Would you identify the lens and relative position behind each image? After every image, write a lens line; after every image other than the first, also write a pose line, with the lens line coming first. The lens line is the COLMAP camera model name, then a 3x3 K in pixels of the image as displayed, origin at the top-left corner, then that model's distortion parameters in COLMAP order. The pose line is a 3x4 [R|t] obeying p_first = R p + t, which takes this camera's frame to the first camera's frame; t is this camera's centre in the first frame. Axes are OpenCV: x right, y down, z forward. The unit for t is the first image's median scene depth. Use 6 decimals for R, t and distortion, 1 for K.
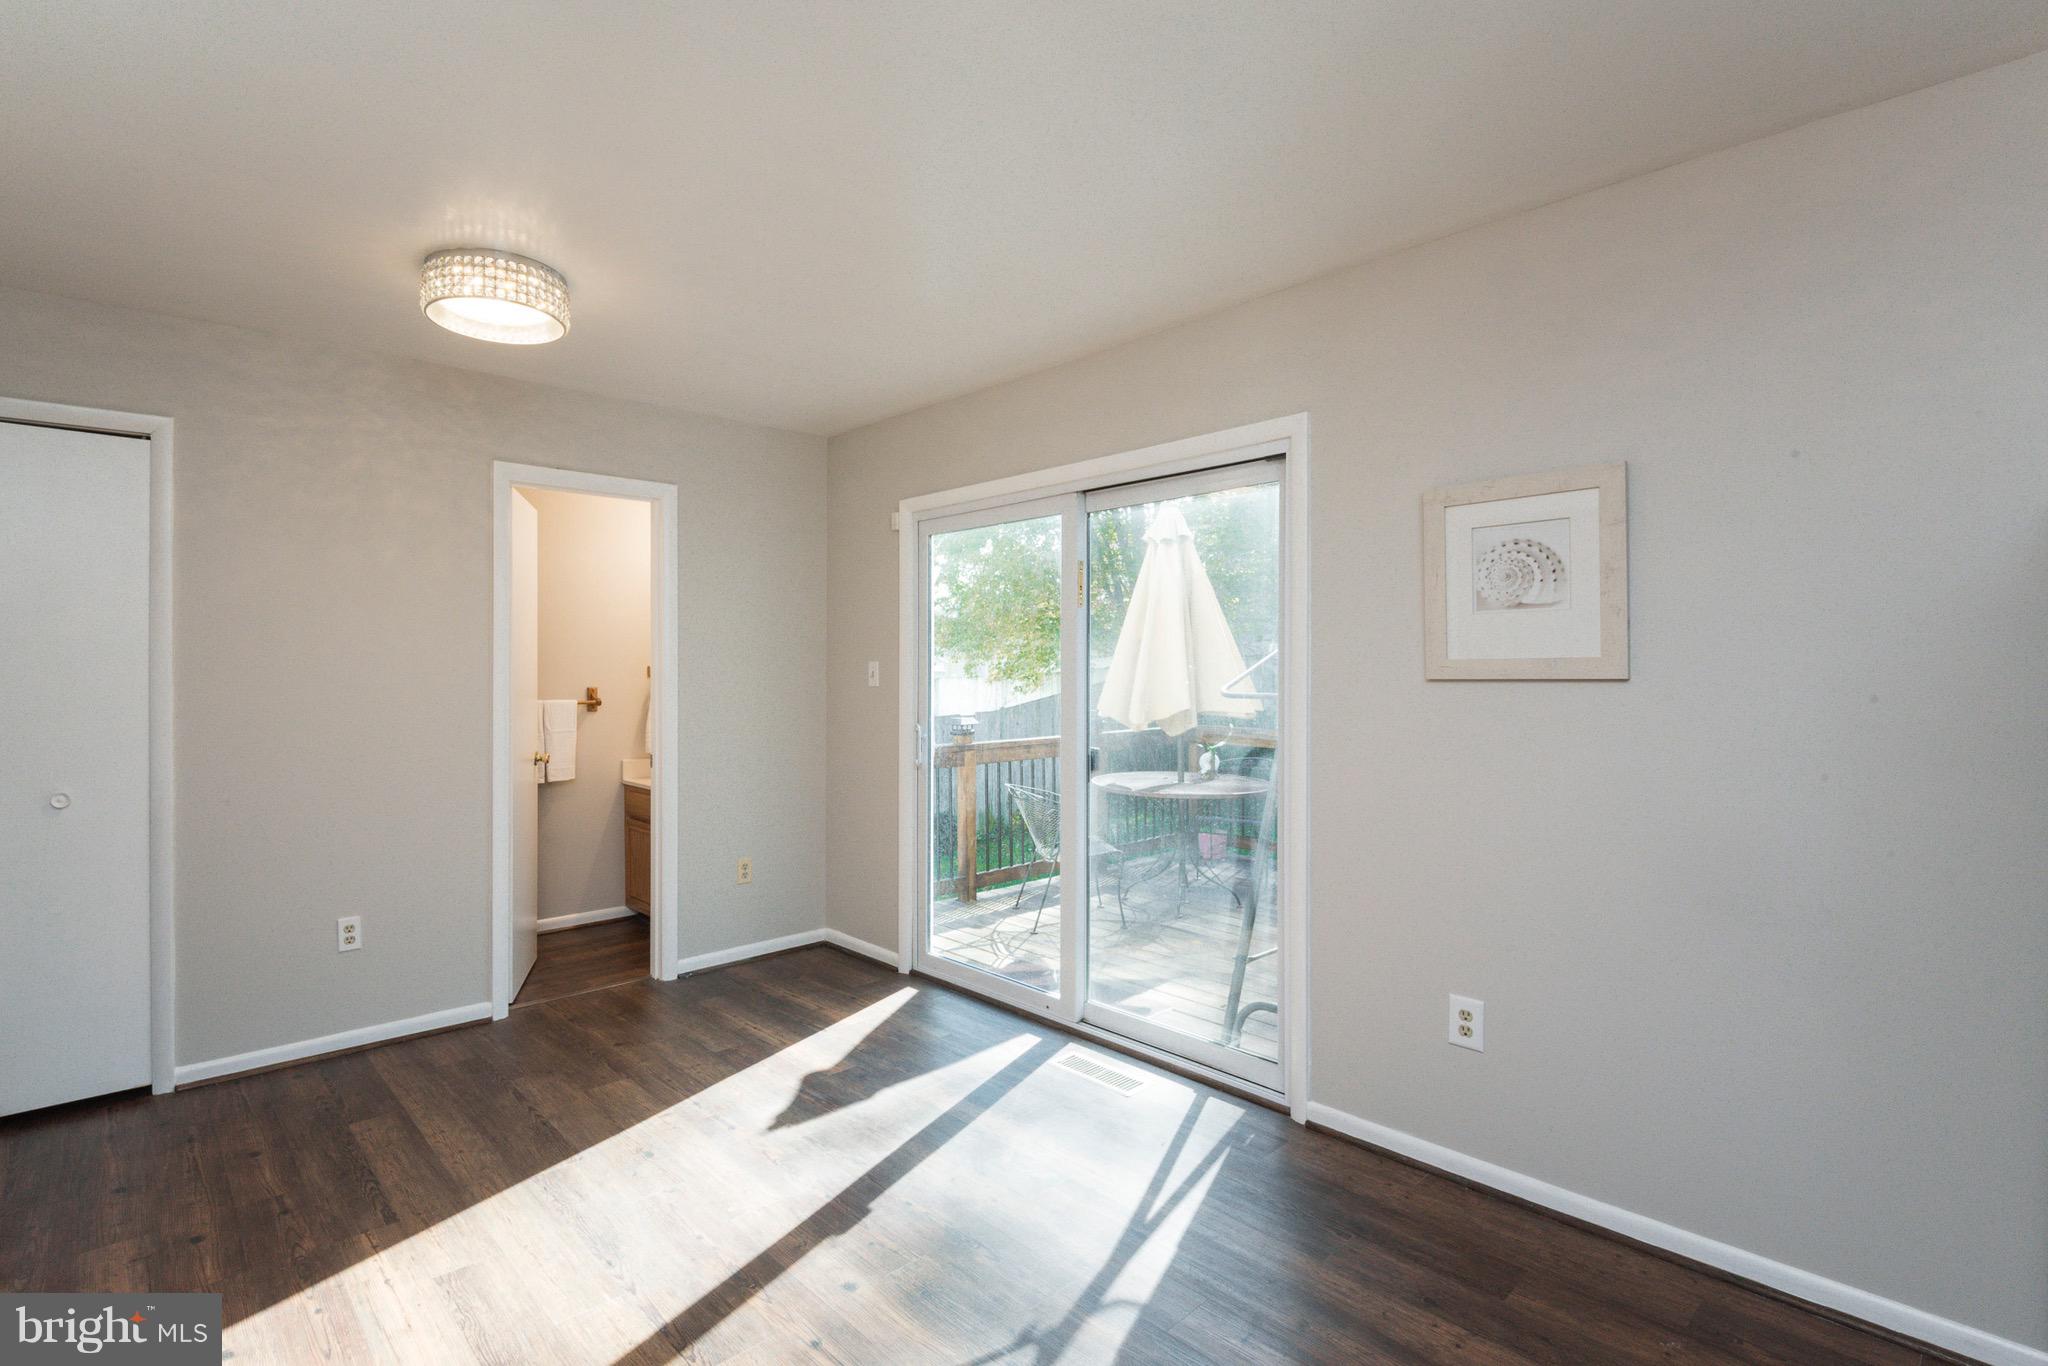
lens RADIAL K [[970.0, 0, 947.8], [0, 970.0, 675.6], [0, 0, 1]] dist [-0.015347, -0.000291]
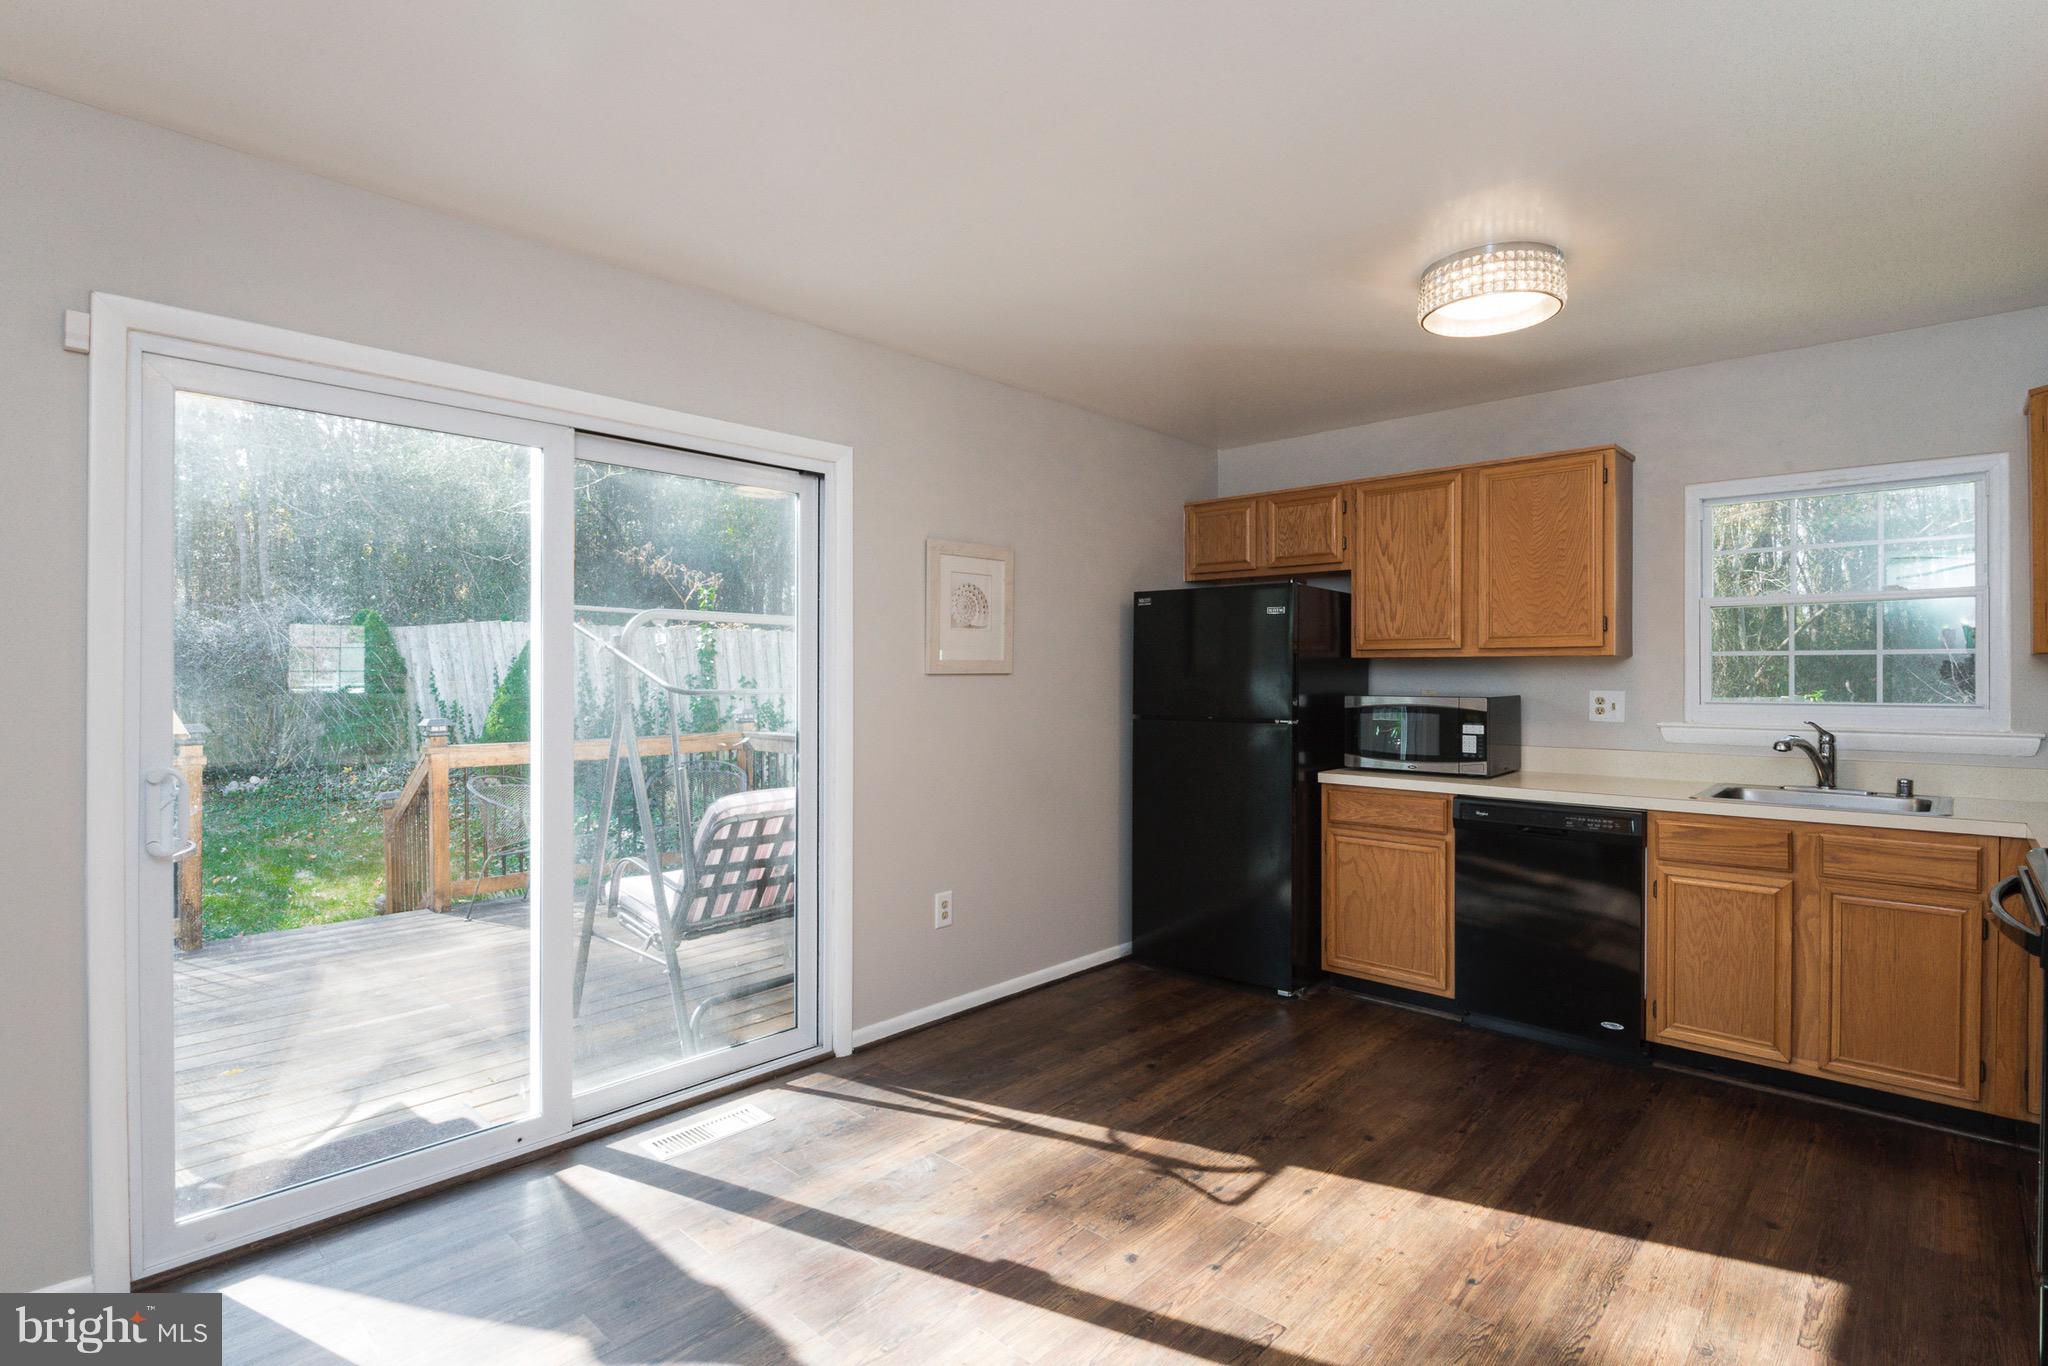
lens RADIAL K [[989.8, 0, 1050.1], [0, 989.8, 671.8], [0, 0, 1]] dist [0.004496, 0.000102]
pose [[-0.121095, 0.005349, 0.992627, -0.896877], [0.003629, 0.999981, -0.004946, 0.008130], [-0.992634, 0.003003, -0.121112, 0.946860]]
